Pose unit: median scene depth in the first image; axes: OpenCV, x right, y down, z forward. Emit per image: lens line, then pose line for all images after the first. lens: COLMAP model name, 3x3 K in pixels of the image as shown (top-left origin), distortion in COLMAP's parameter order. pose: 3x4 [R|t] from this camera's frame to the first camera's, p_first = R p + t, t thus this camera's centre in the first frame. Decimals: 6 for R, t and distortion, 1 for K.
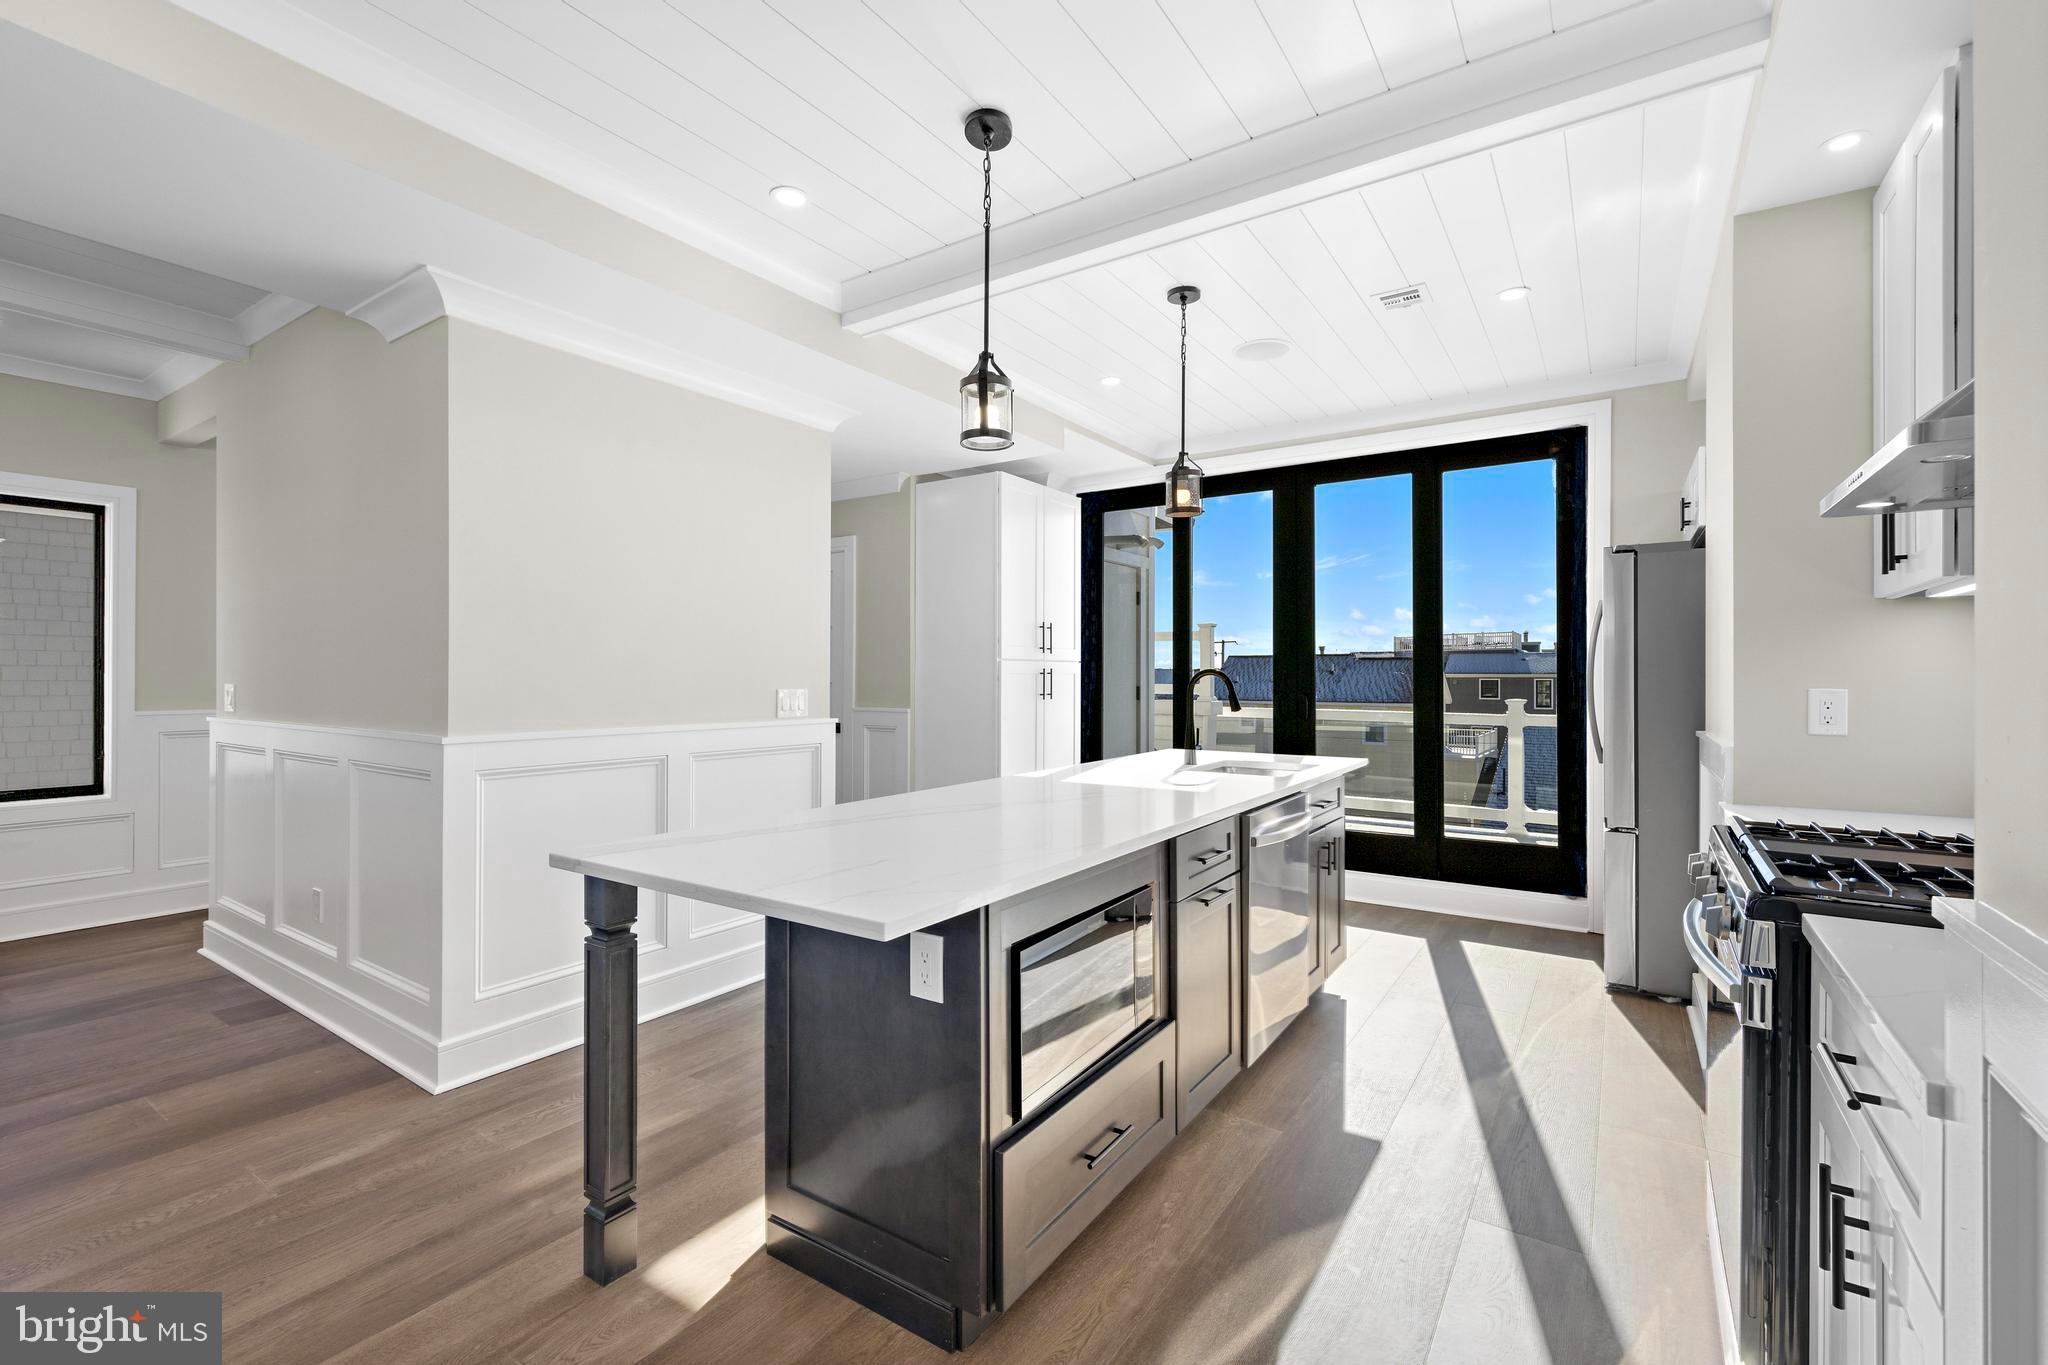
lens RADIAL K [[884.6, 0, 1026.7], [0, 884.6, 674.0], [0, 0, 1]] dist [0.004974, -0.001159]
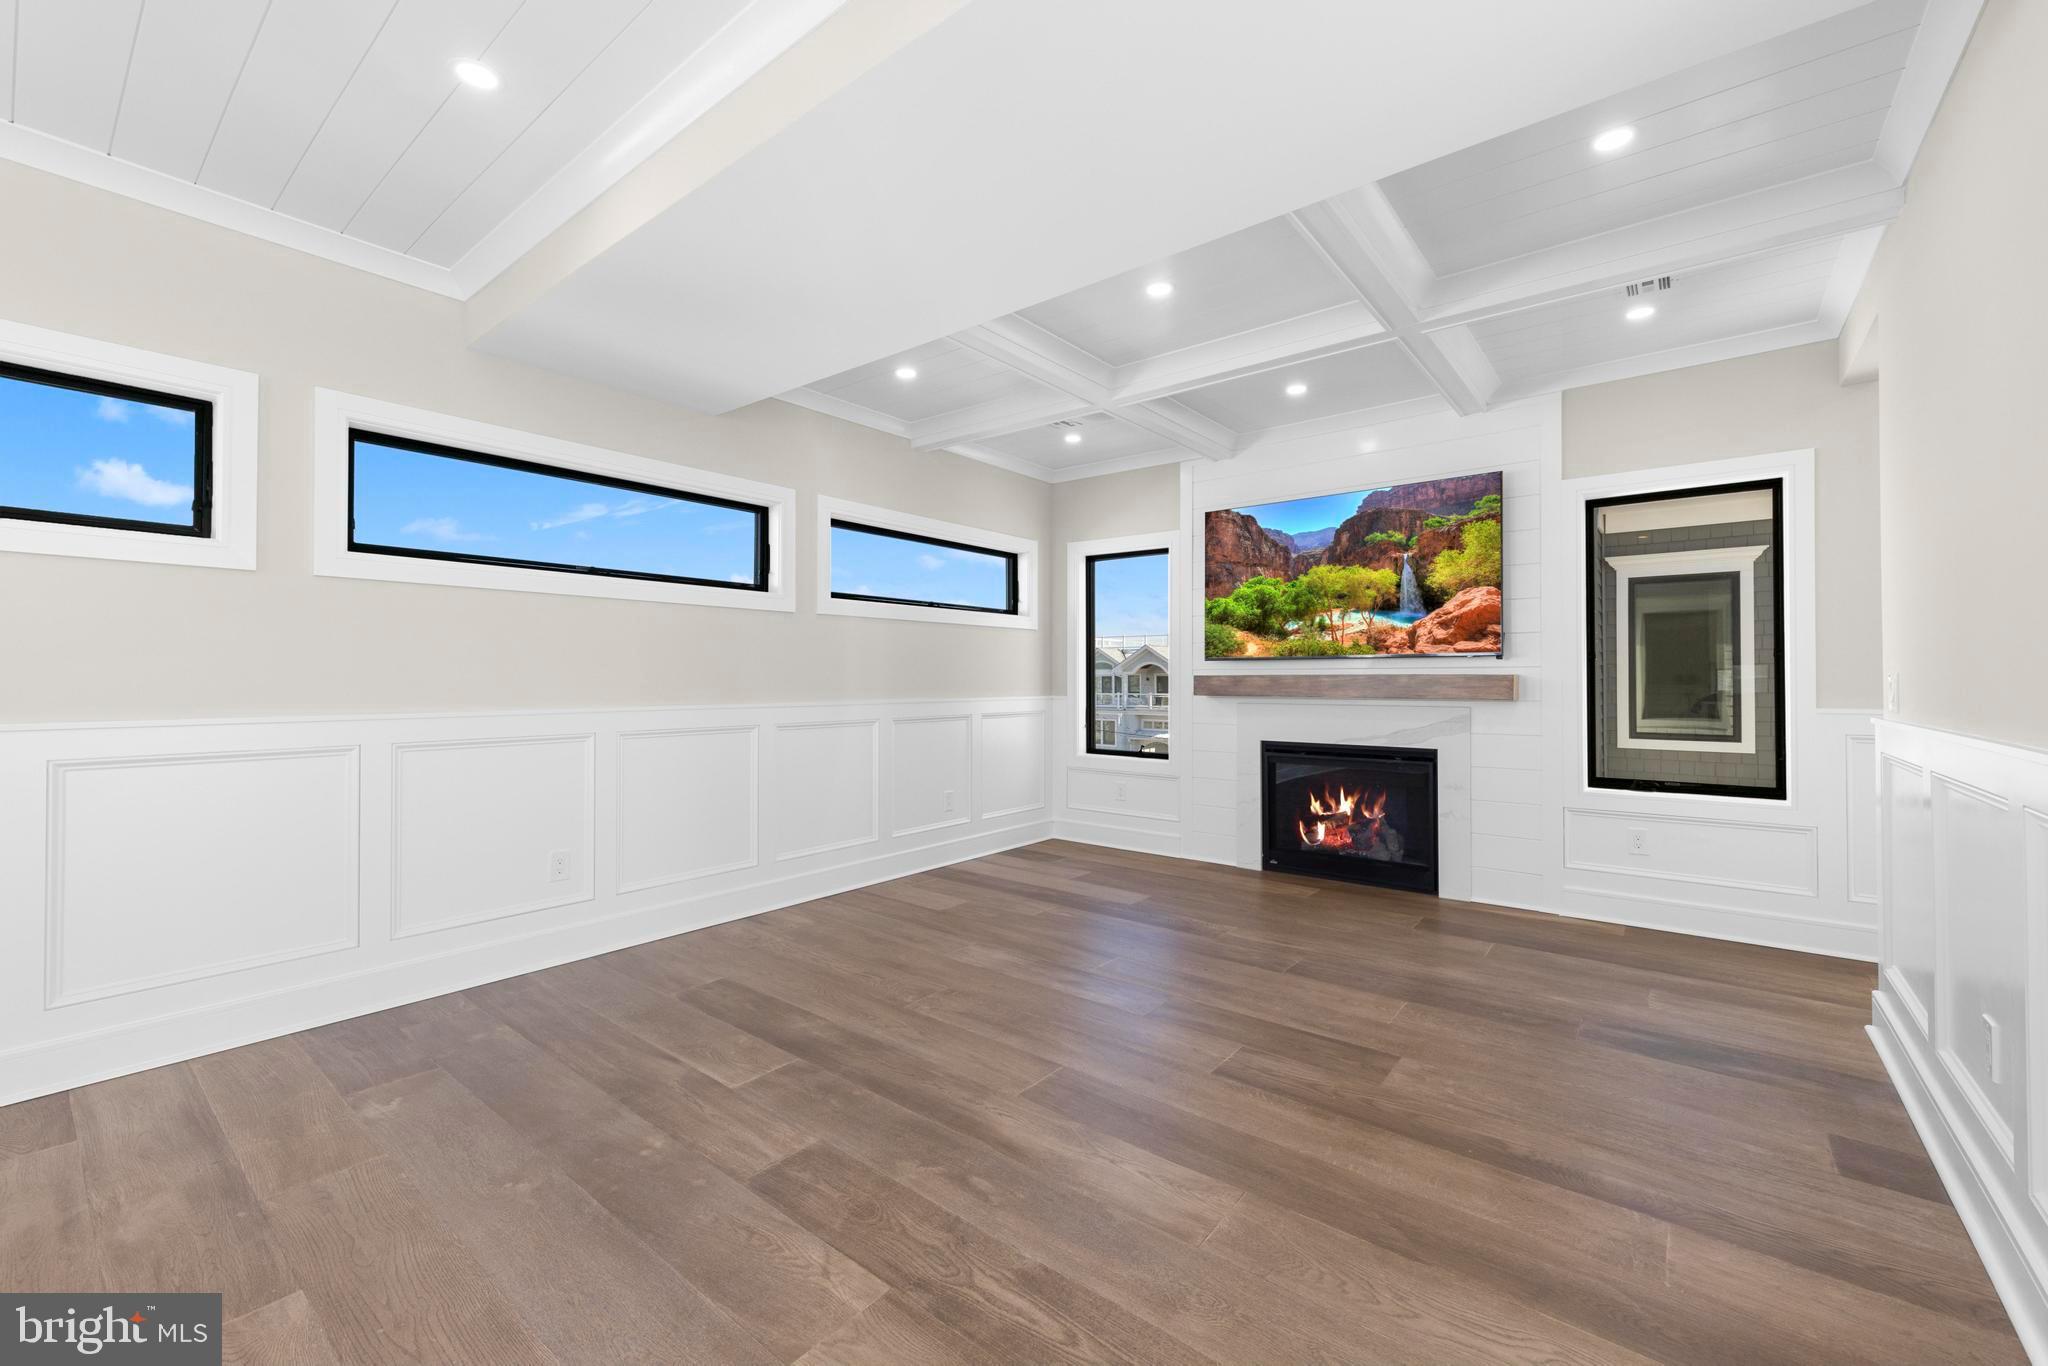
lens RADIAL K [[821.7, 0, 1031.4], [0, 821.7, 667.9], [0, 0, 1]] dist [0.003440, -0.000354]
pose [[-0.078667, -0.015614, -0.996779, -0.193614], [0.003016, 0.999869, -0.015900, 0.017391], [0.996896, -0.004257, -0.078610, 0.390999]]
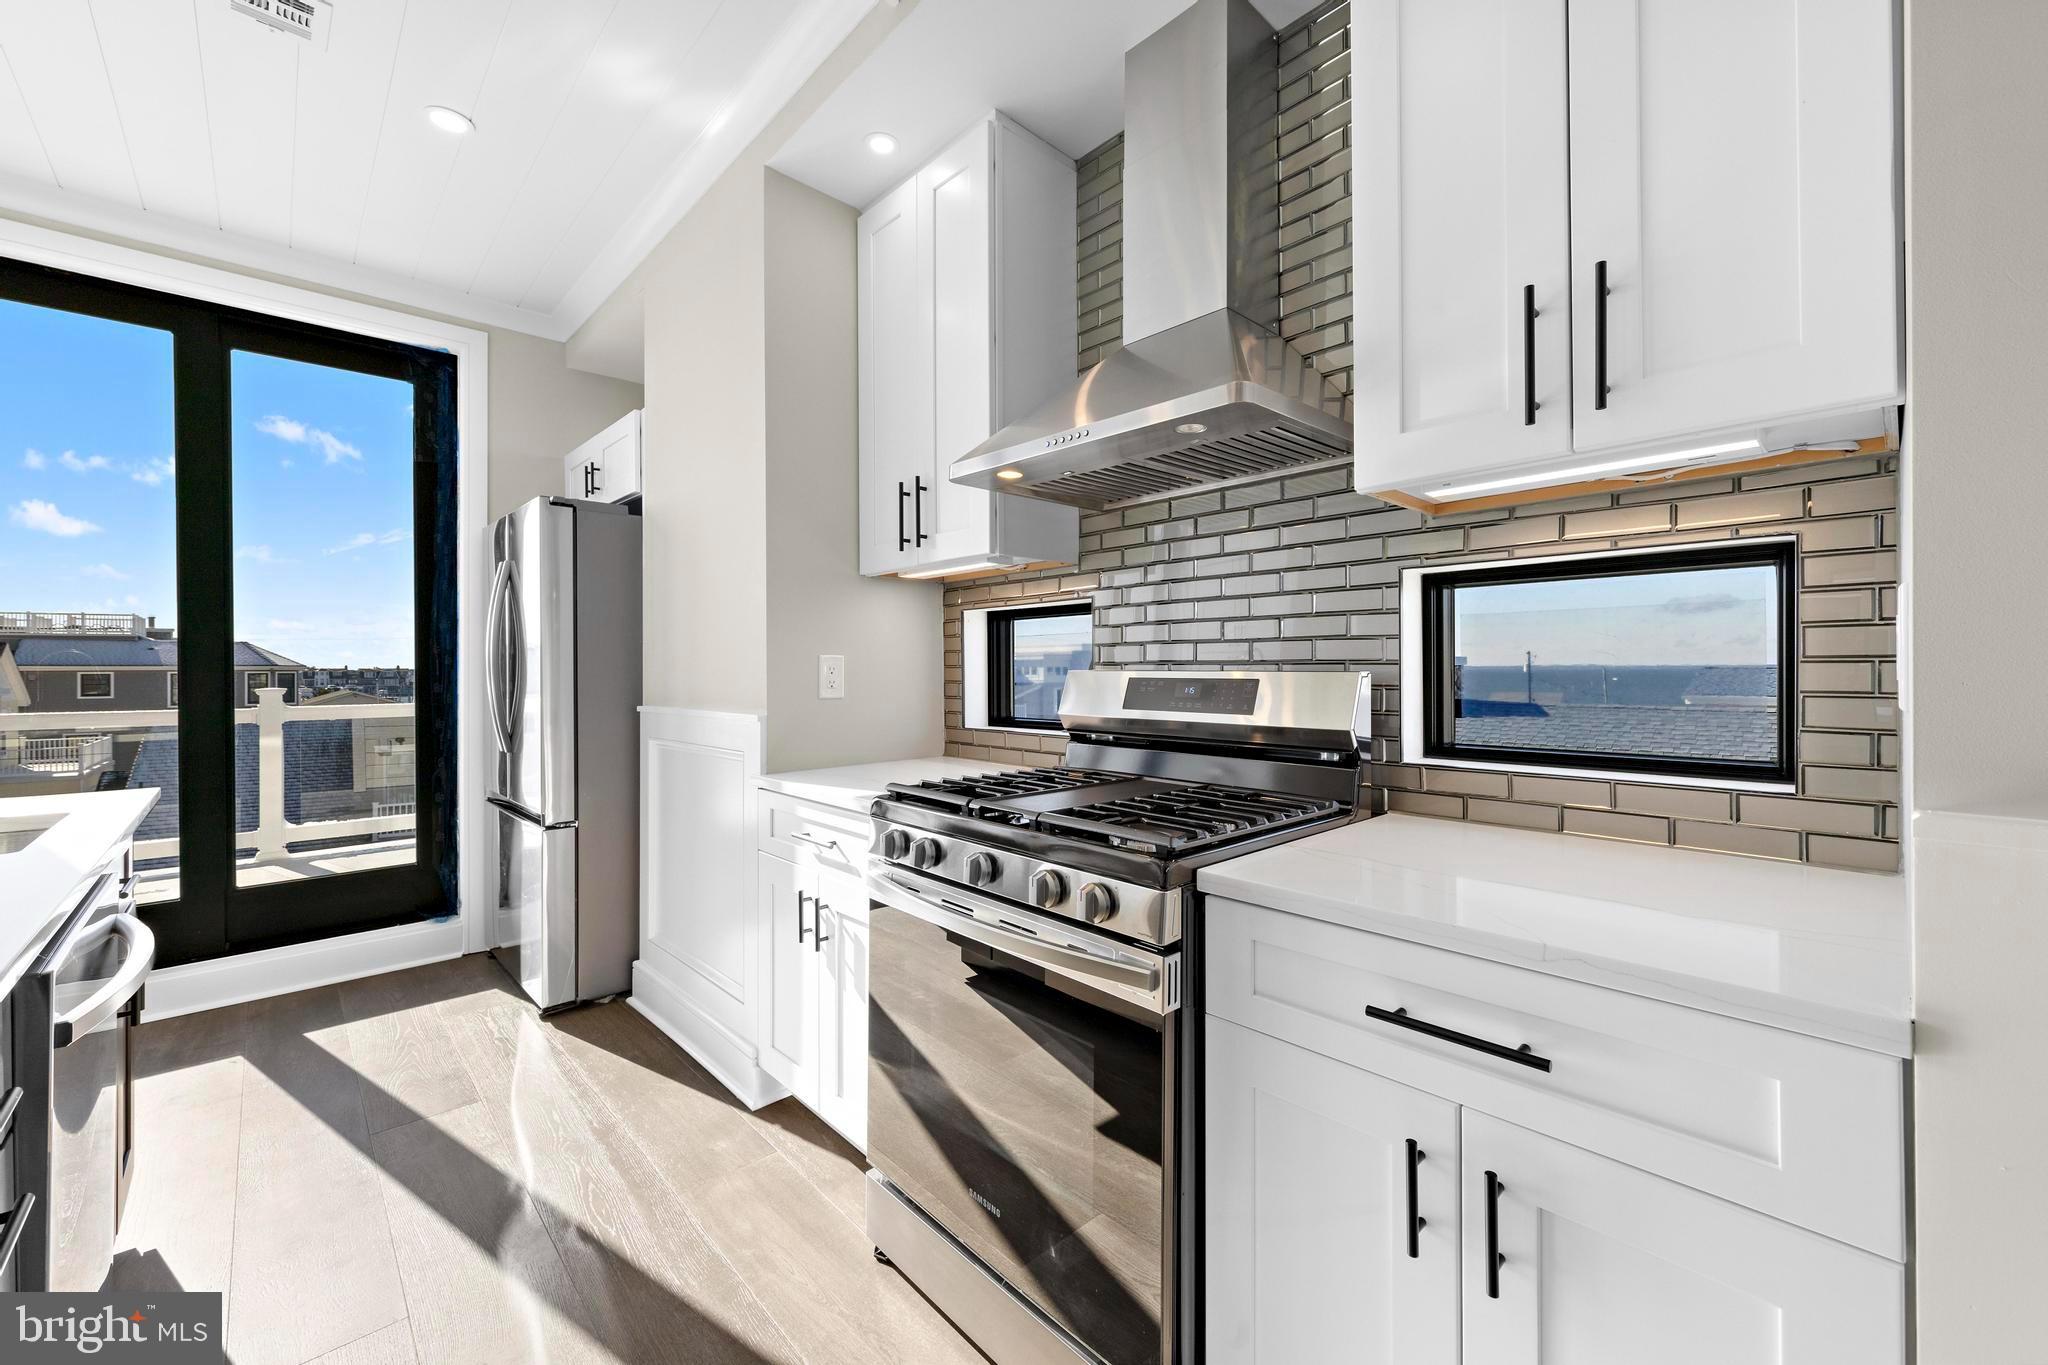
lens RADIAL K [[805.4, 0, 1030.8], [0, 805.4, 666.7], [0, 0, 1]] dist [0.005874, -0.000733]
pose [[0.220210, -0.001527, 0.975451, 0.002136], [0.002092, 0.999997, 0.001093, 0.020399], [-0.975450, 0.001800, 0.220213, 0.371070]]
